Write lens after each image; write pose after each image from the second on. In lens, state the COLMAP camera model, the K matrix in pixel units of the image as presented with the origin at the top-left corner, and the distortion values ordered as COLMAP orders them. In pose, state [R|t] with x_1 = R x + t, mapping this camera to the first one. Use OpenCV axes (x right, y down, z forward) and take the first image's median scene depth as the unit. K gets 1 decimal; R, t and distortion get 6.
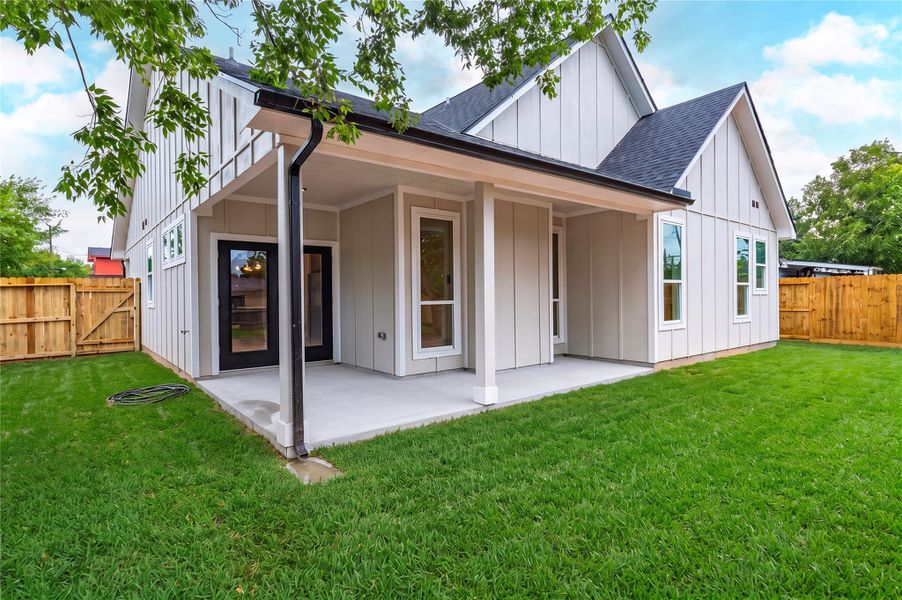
lens RADIAL K [[470.5, 0, 446.7], [0, 470.5, 300.5], [0, 0, 1]] dist [-0.011630, -0.000192]
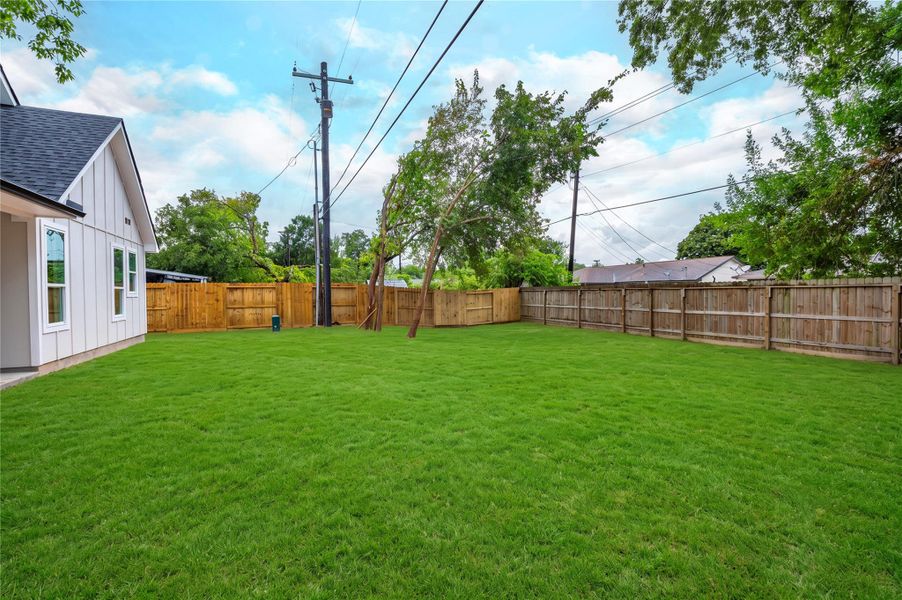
lens RADIAL K [[431.5, 0, 447.2], [0, 431.5, 296.7], [0, 0, 1]] dist [0.001115, -0.001067]
pose [[0.279319, -0.007523, 0.960169, -0.172637], [0.014988, 0.999882, 0.003475, -0.004524], [-0.960081, 0.013420, 0.279399, -0.090740]]
